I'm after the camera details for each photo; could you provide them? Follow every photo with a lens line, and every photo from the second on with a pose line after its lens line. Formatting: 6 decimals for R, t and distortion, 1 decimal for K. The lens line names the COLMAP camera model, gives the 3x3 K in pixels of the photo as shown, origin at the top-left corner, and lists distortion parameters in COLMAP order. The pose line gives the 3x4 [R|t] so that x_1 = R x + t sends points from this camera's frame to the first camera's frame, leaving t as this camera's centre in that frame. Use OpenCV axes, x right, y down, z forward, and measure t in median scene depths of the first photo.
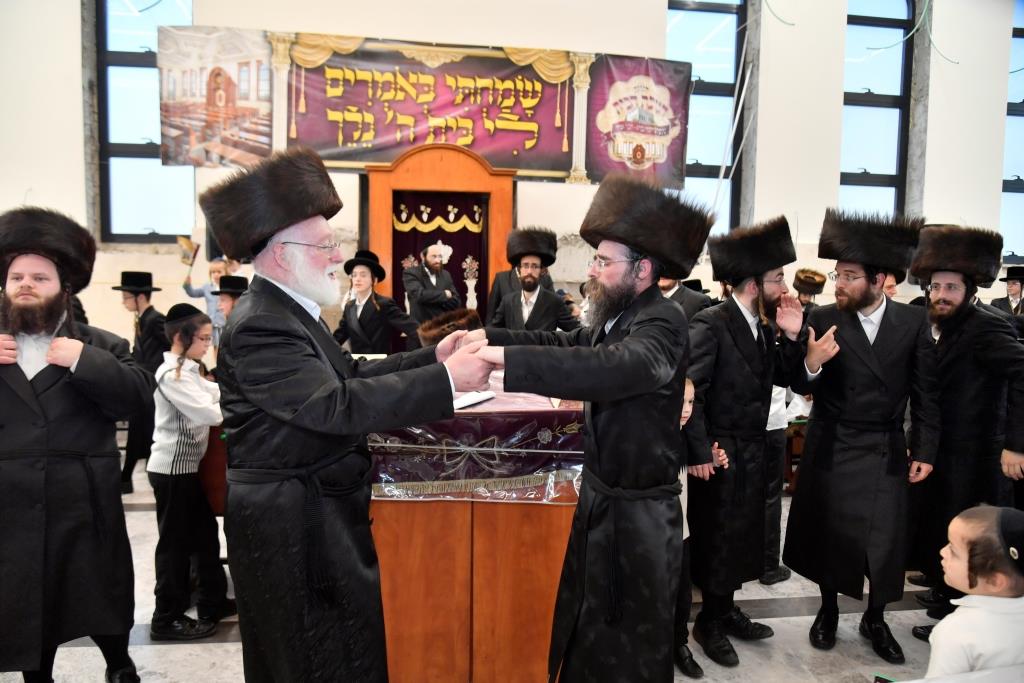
lens RADIAL K [[676.9, 0, 499.4], [0, 676.9, 348.3], [0, 0, 1]] dist [-0.030058, 0.003628]
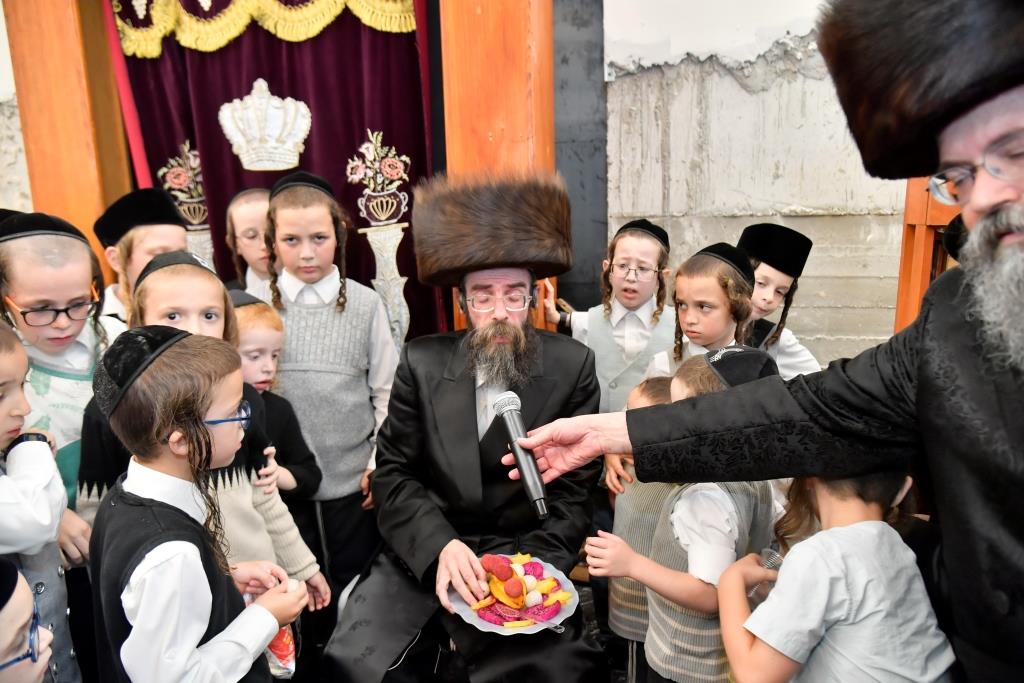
lens RADIAL K [[676.9, 0, 499.4], [0, 676.9, 348.3], [0, 0, 1]] dist [-0.030058, 0.003628]
pose [[0.954812, 0.022497, -0.296357, 0.077581], [0.012805, 0.993091, 0.116644, -0.085249], [0.296934, -0.115168, 0.947928, 0.767969]]
